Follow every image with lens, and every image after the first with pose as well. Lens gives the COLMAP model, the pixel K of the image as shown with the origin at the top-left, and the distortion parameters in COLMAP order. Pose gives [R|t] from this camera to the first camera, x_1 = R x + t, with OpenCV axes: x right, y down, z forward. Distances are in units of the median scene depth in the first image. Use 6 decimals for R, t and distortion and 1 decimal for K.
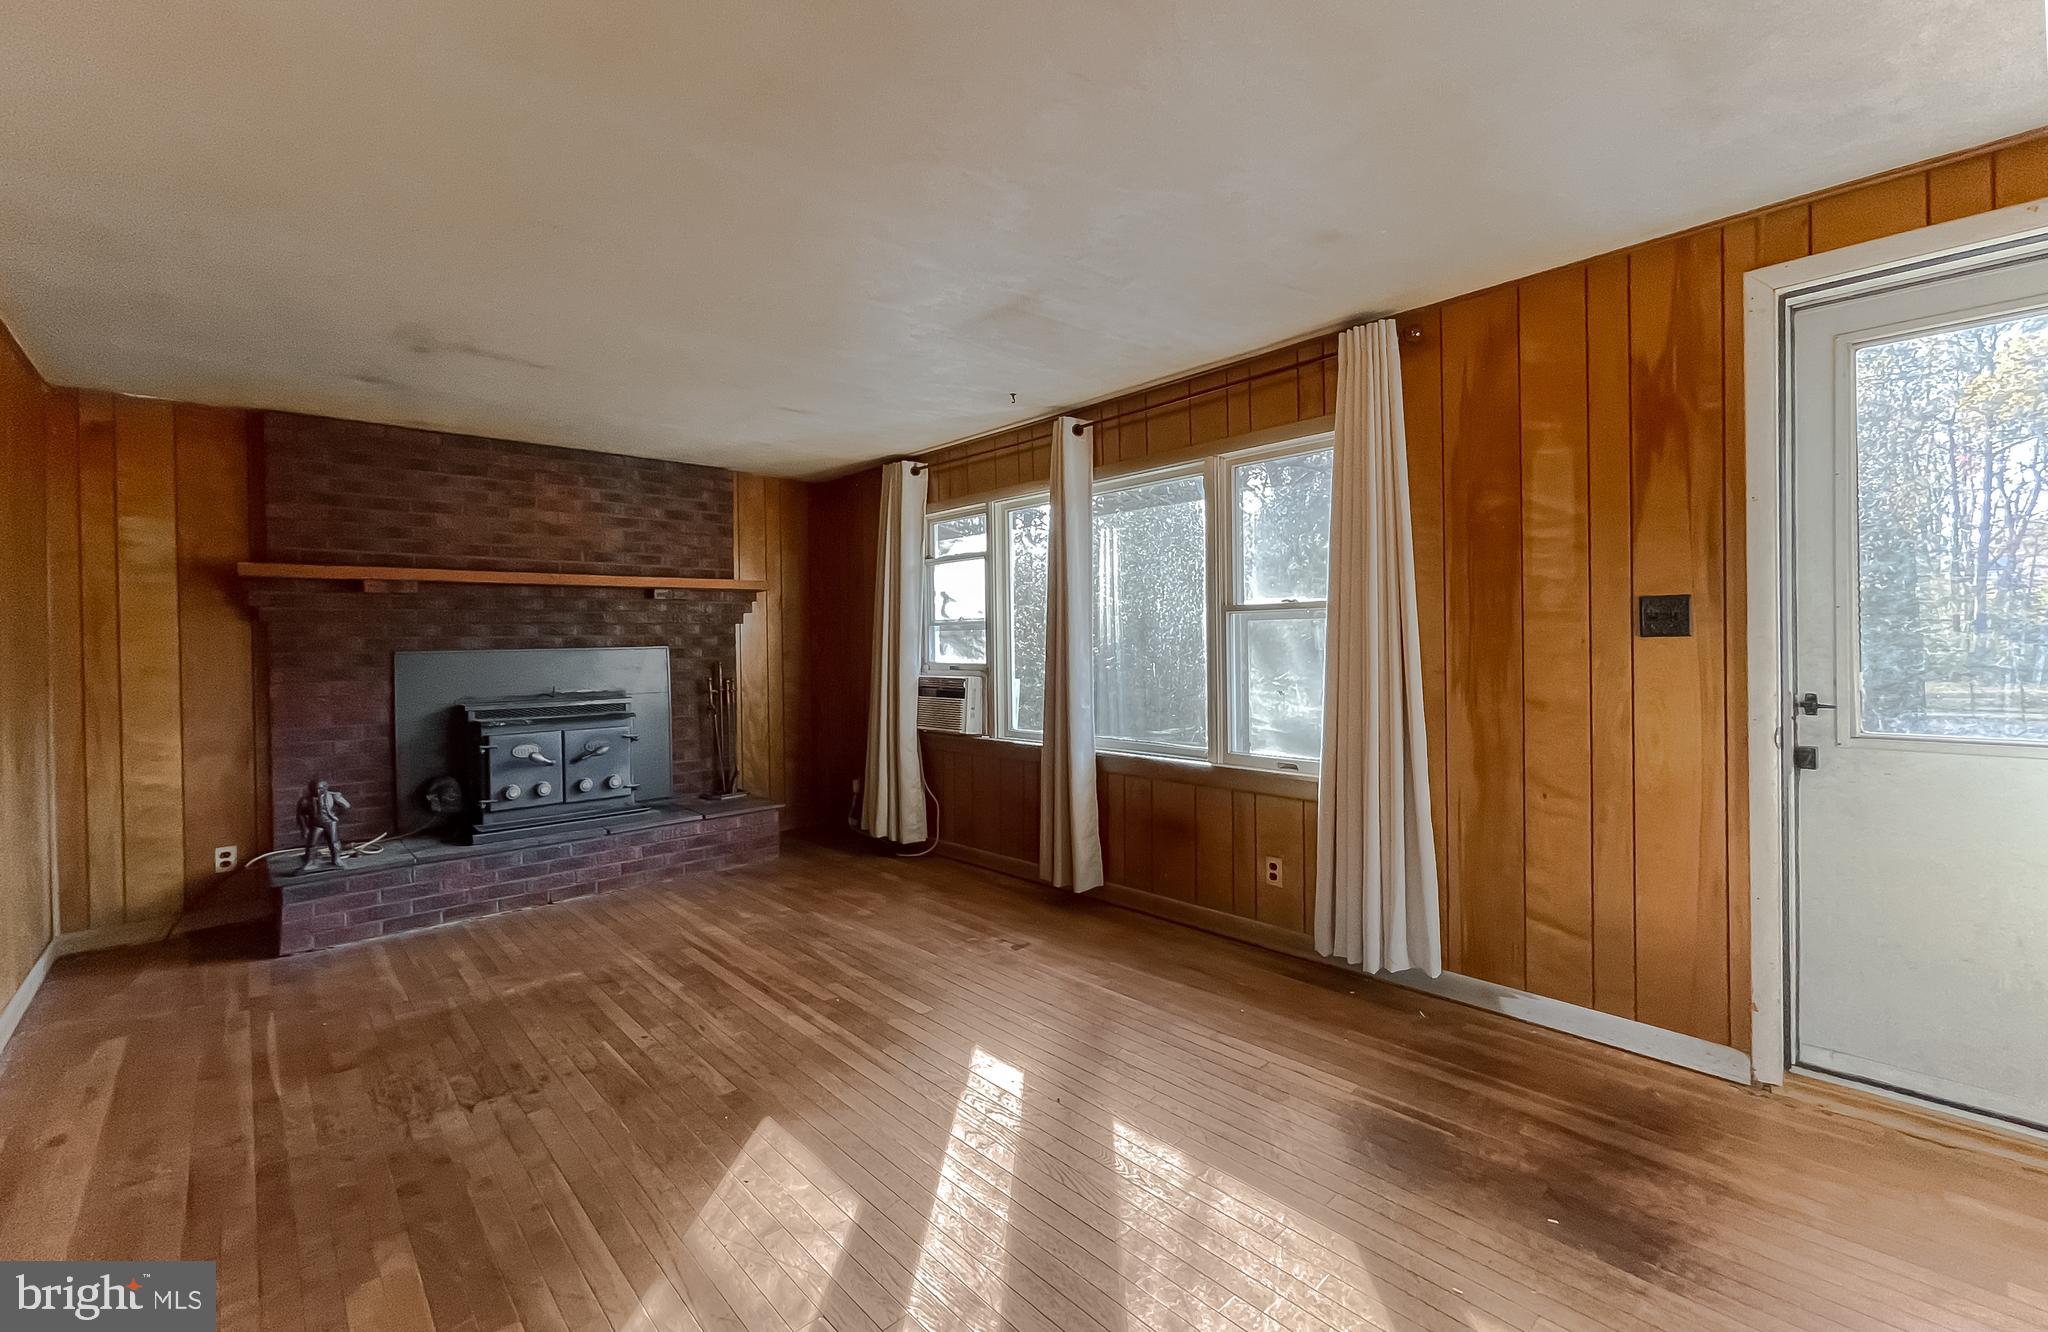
lens RADIAL K [[846.5, 0, 1011.8], [0, 846.5, 642.9], [0, 0, 1]] dist [-0.015549, 0.007484]
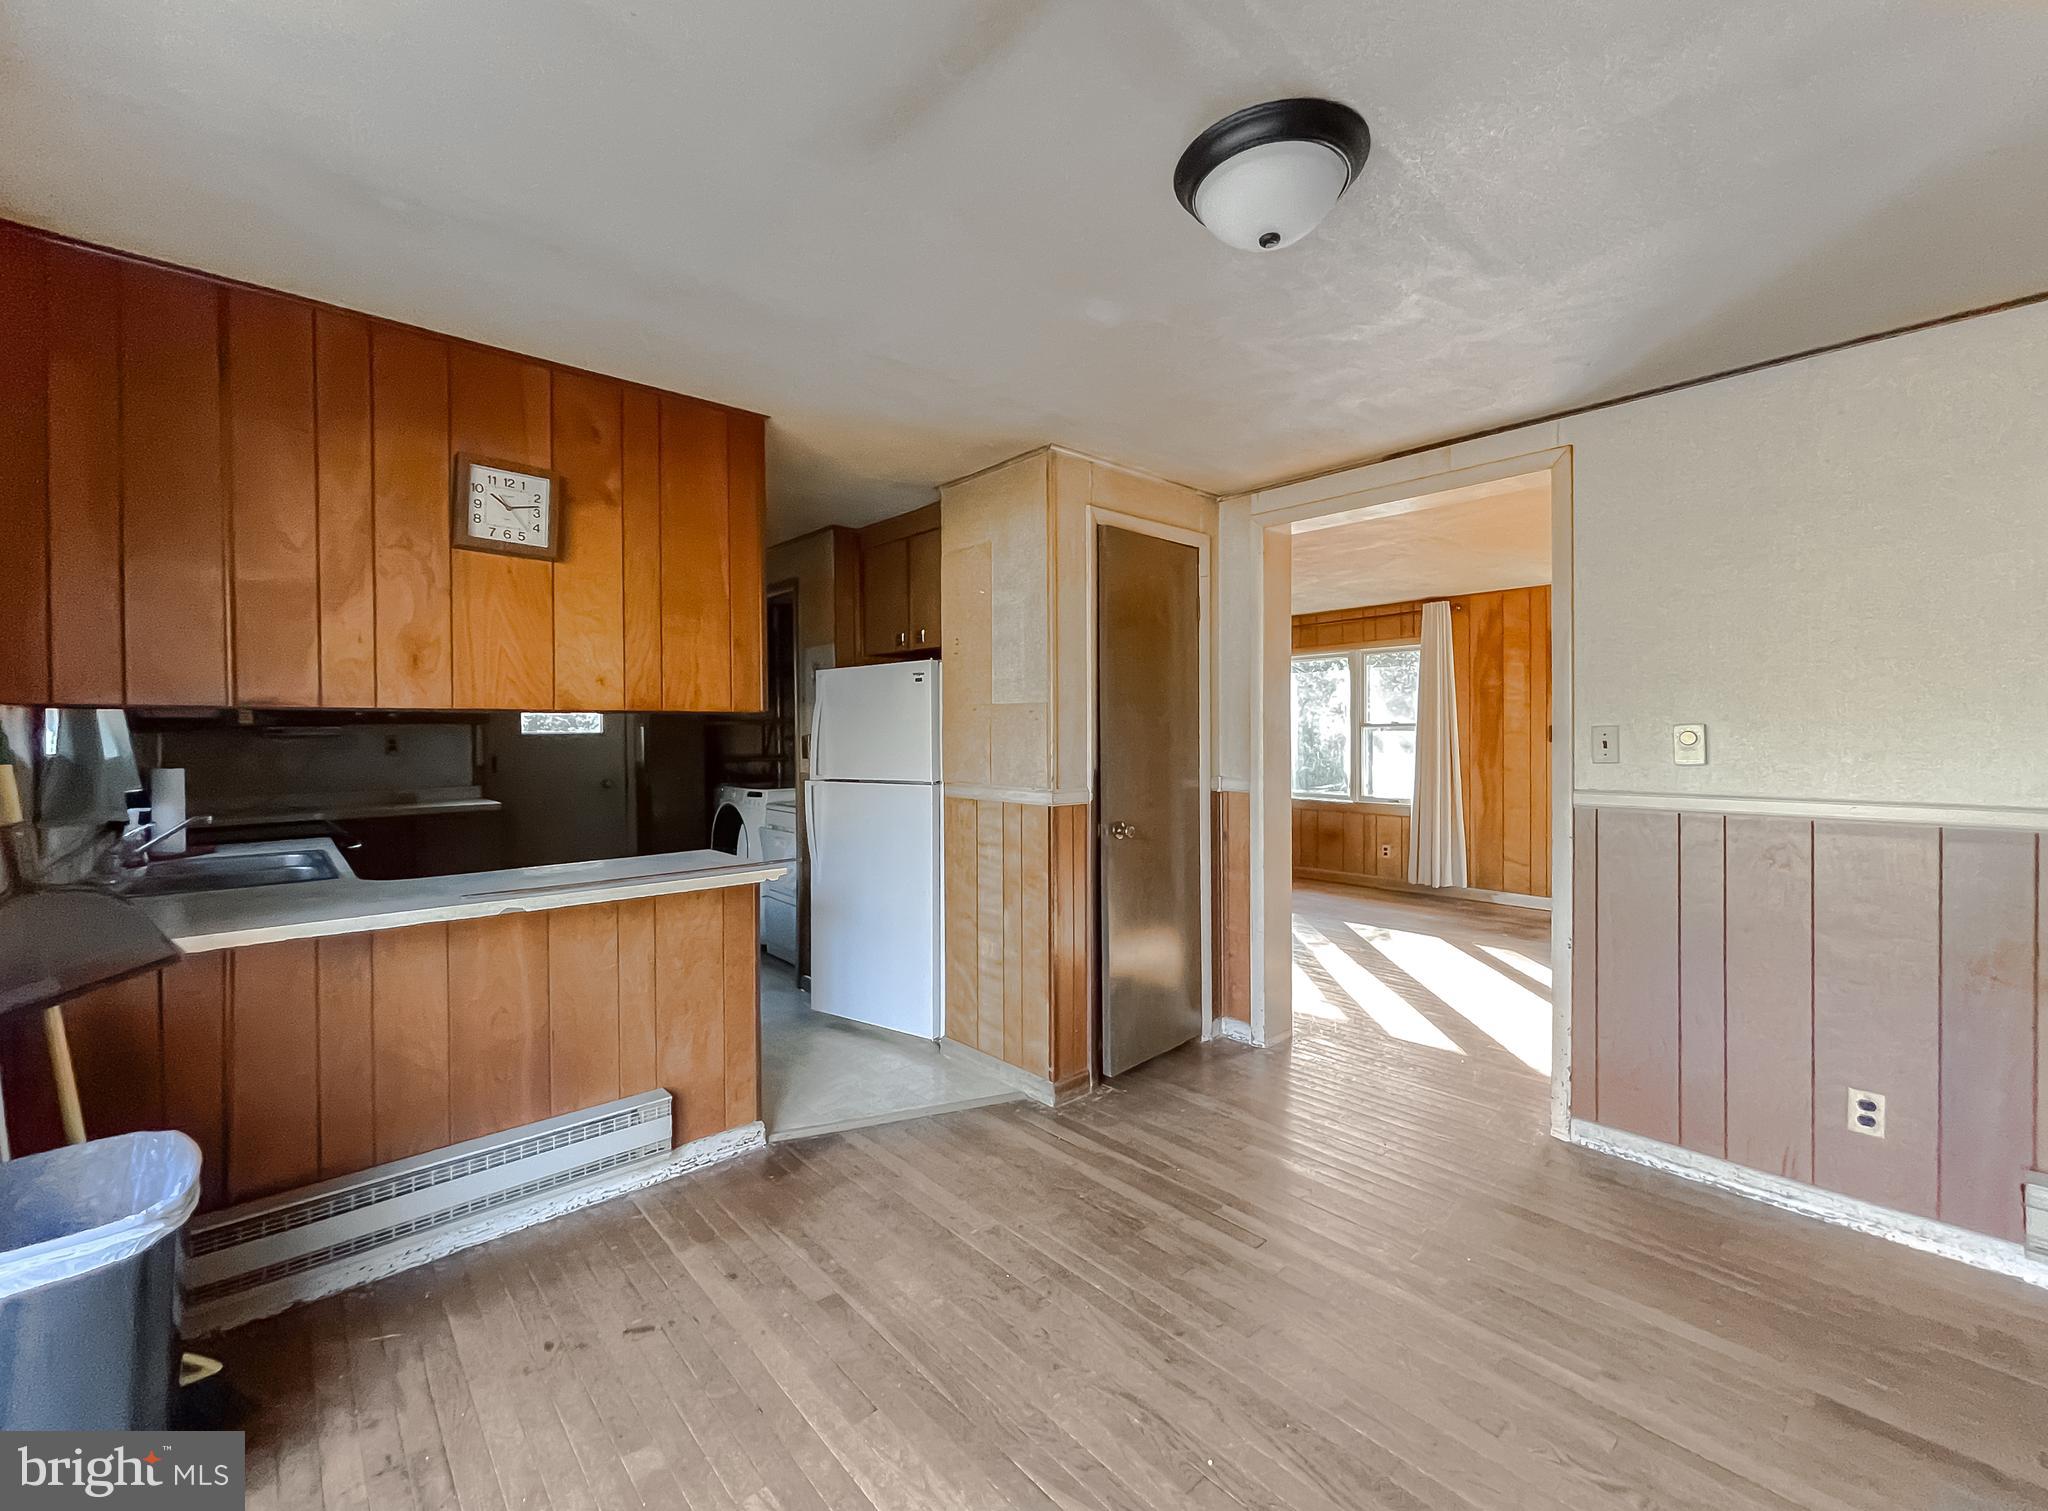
lens RADIAL K [[851.6, 0, 1020.5], [0, 851.6, 743.4], [0, 0, 1]] dist [0.001383, 0.000301]
pose [[0.999969, 0.005920, -0.005224, -0.494800], [-0.005858, 0.999913, 0.011827, -0.014279], [0.005293, -0.011796, 0.999916, -0.940138]]
